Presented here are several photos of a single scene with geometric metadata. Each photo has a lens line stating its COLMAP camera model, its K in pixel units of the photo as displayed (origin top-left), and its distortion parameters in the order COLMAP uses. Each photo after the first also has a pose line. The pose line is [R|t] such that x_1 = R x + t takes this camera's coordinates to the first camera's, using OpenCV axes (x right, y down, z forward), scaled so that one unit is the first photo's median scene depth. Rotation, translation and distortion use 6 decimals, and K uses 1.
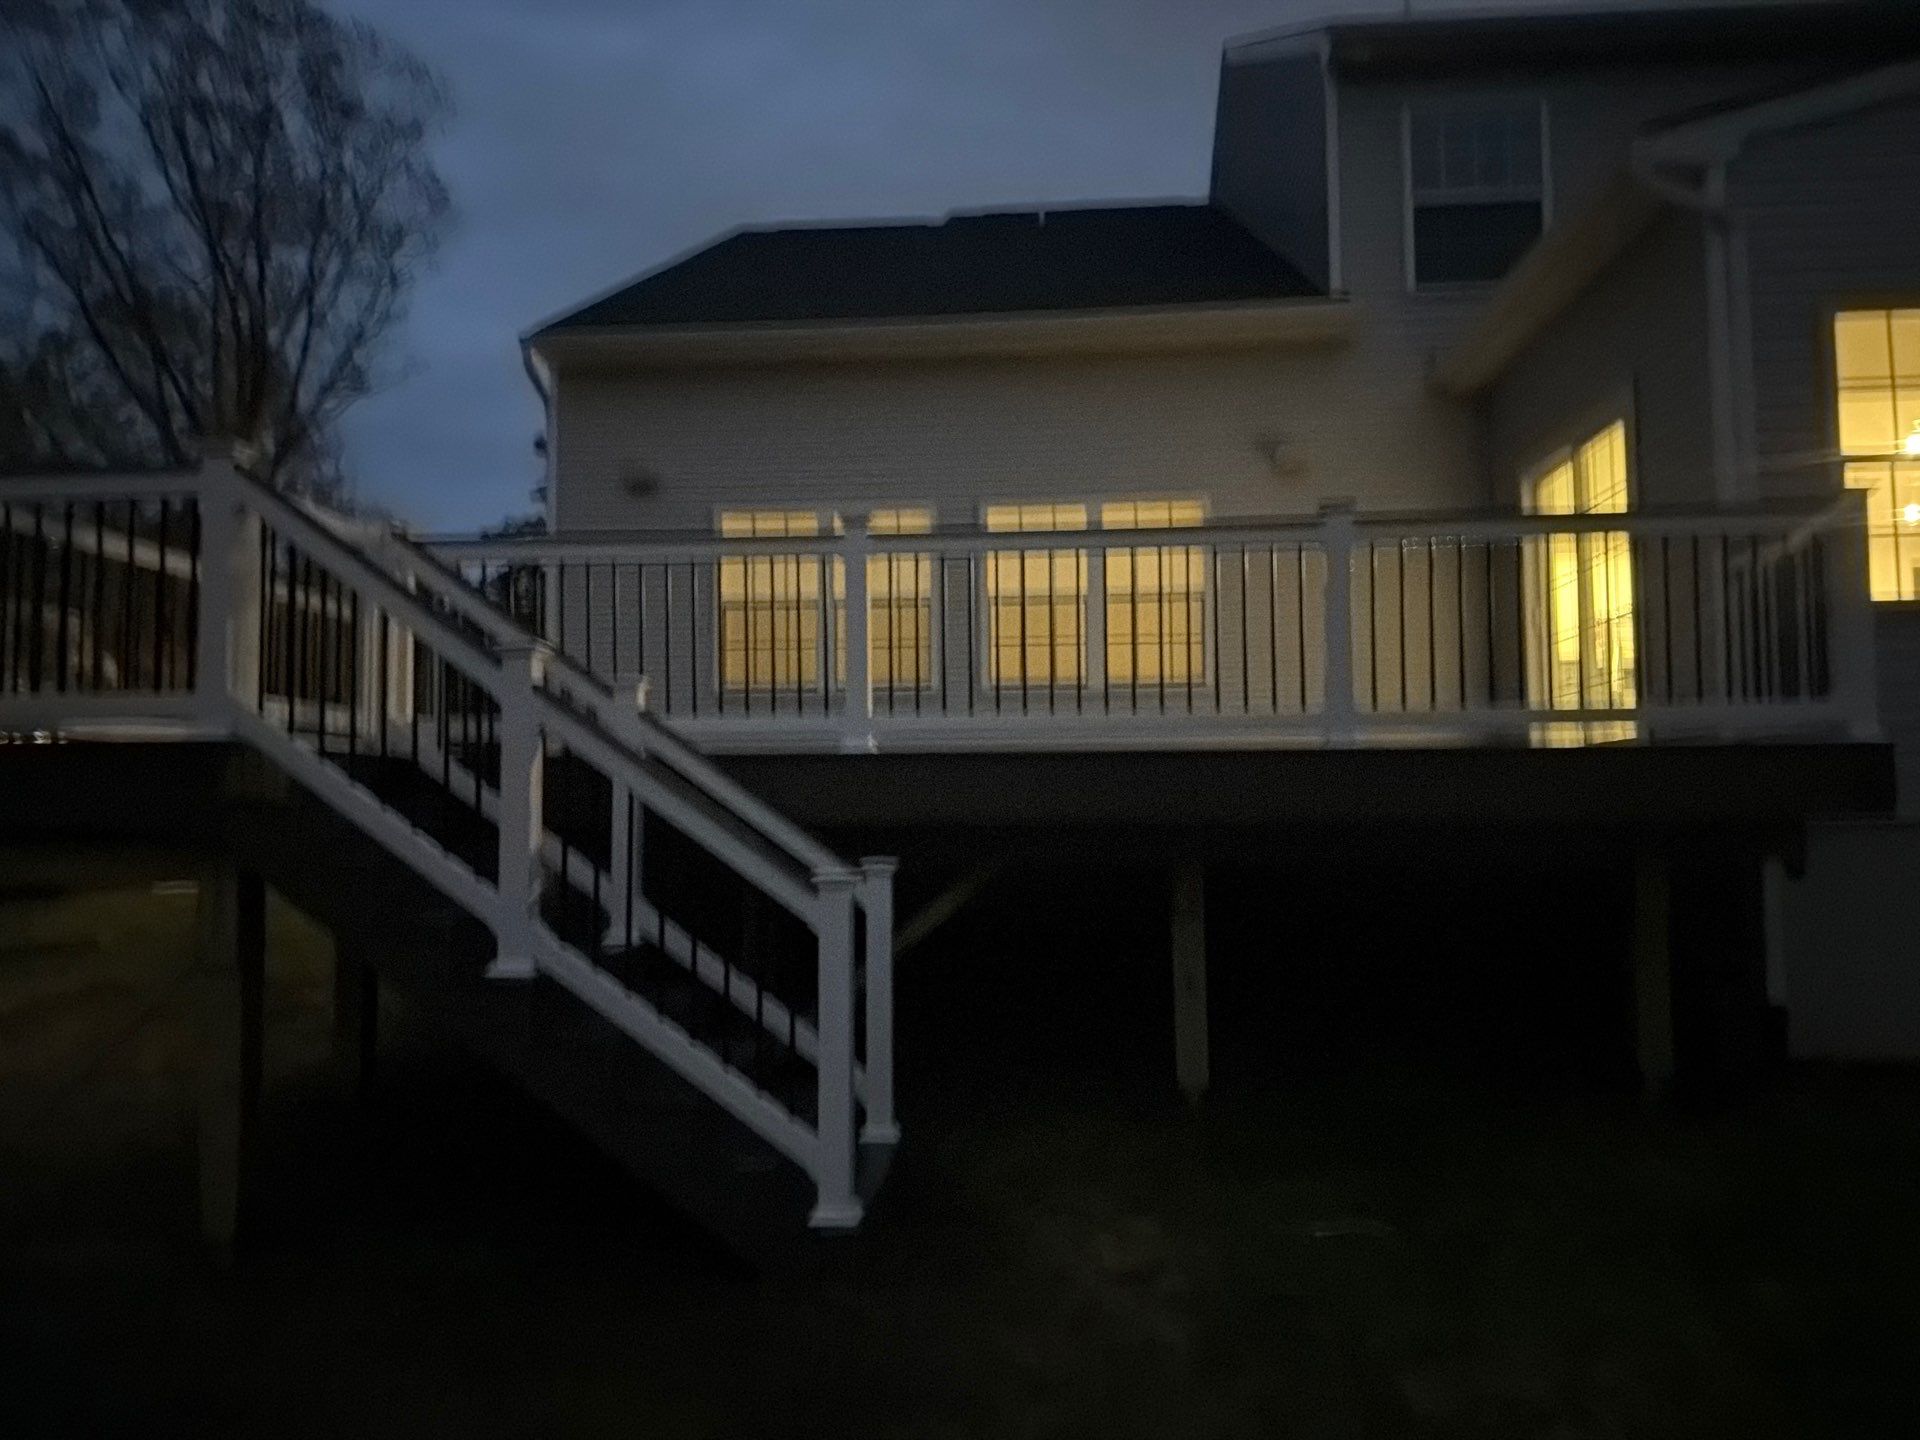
lens RADIAL K [[1354.4, 0, 960.0], [0, 1354.4, 720.0], [0, 0, 1]] dist [0.002415, 0.006247]
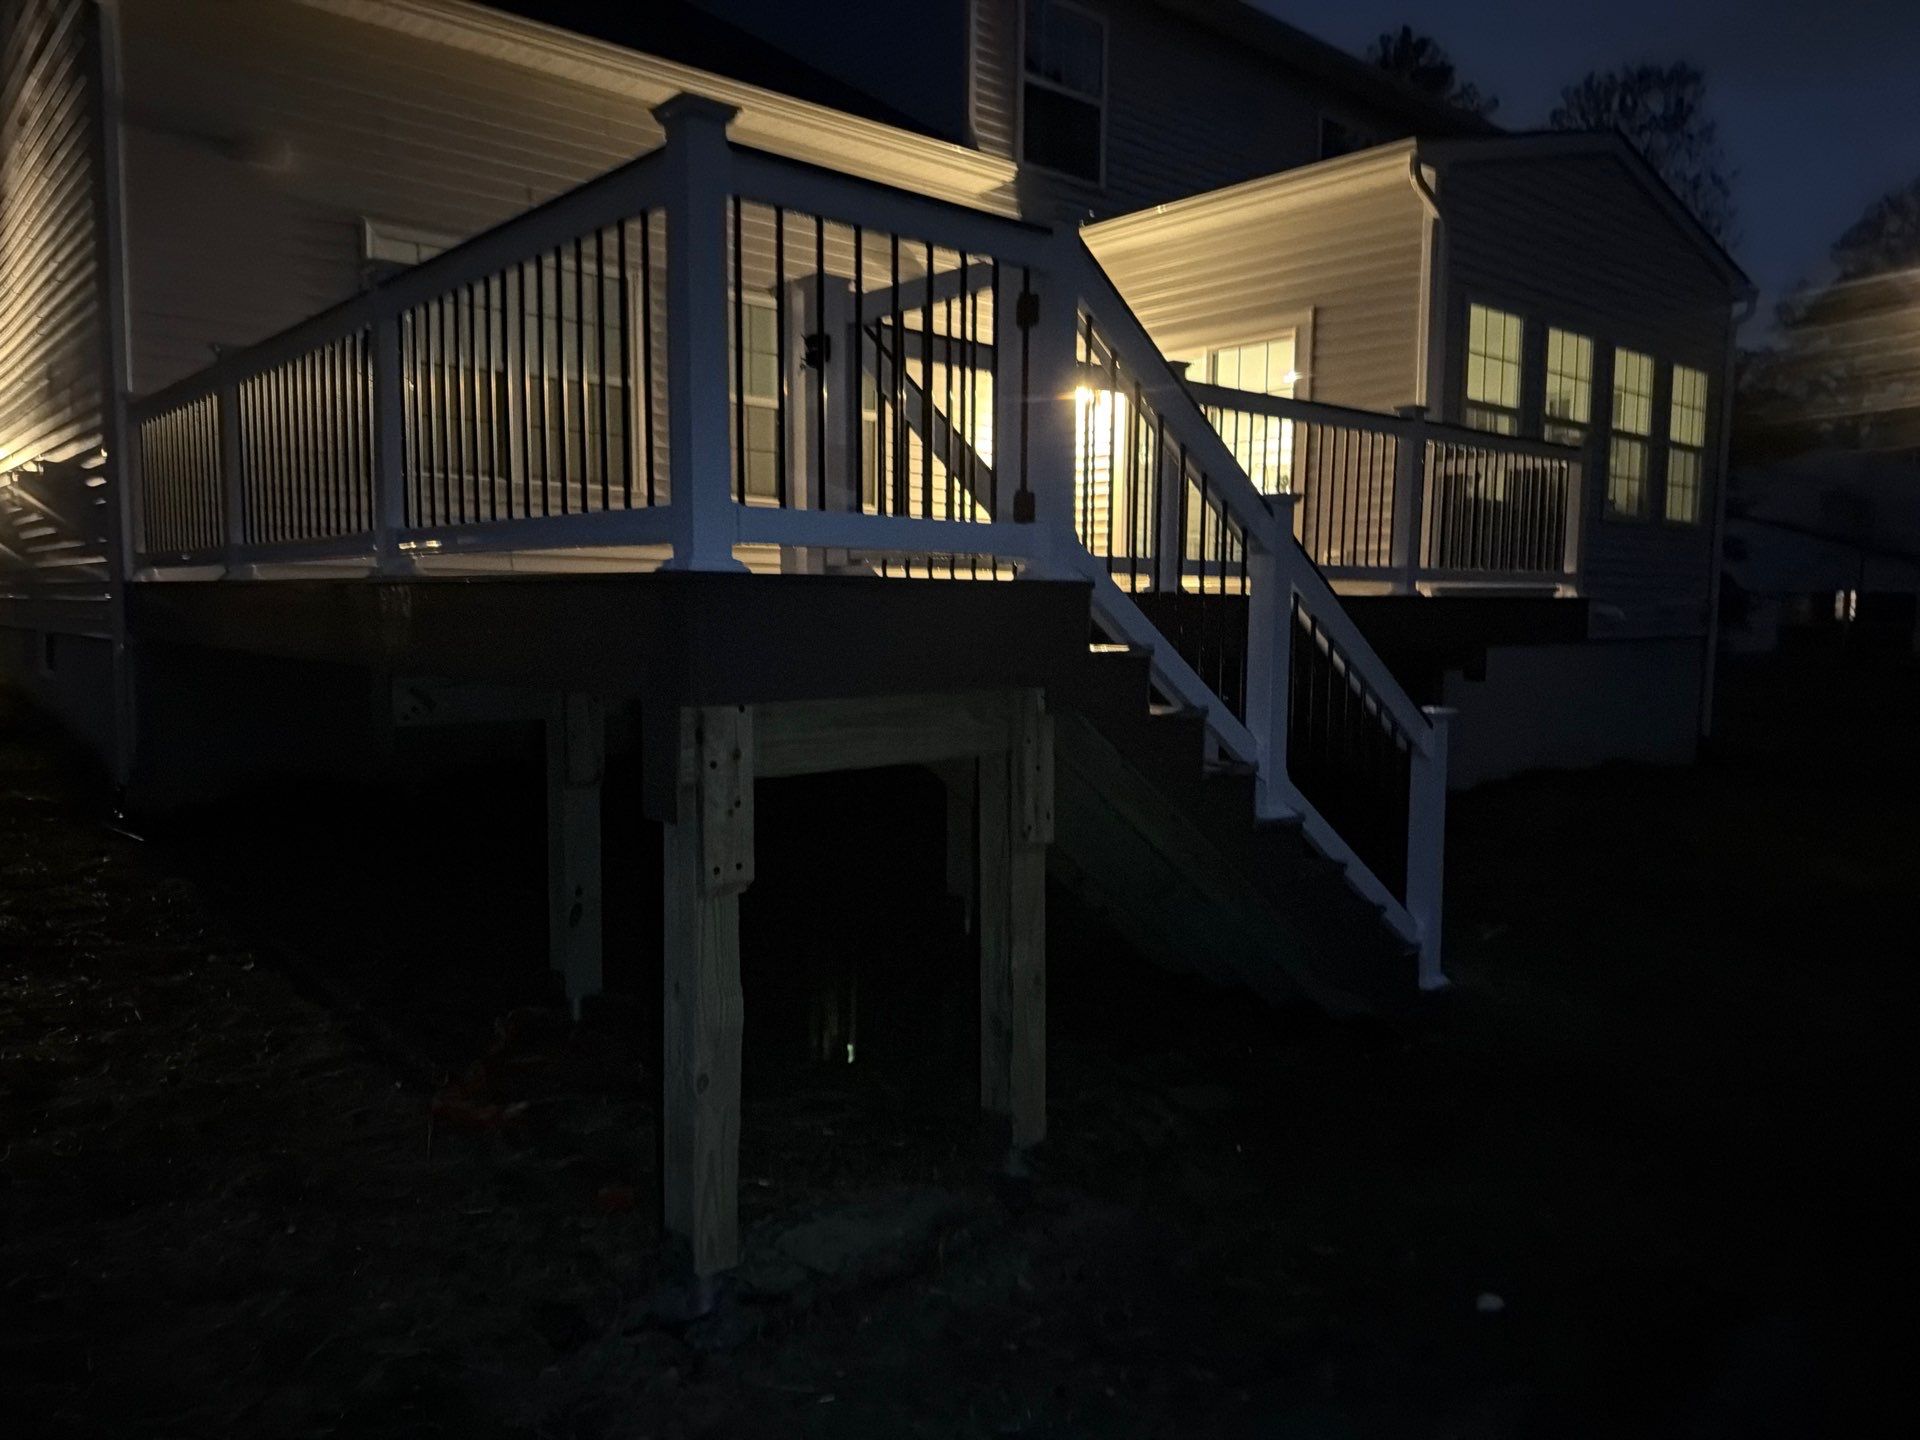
lens RADIAL K [[1354.4, 0, 960.0], [0, 1354.4, 720.0], [0, 0, 1]] dist [0.002415, 0.006247]
pose [[0.695253, -0.051040, 0.716950, -1.231881], [-0.058081, 0.990224, 0.126819, -0.002822], [-0.716414, -0.129812, 0.685492, 0.466384]]
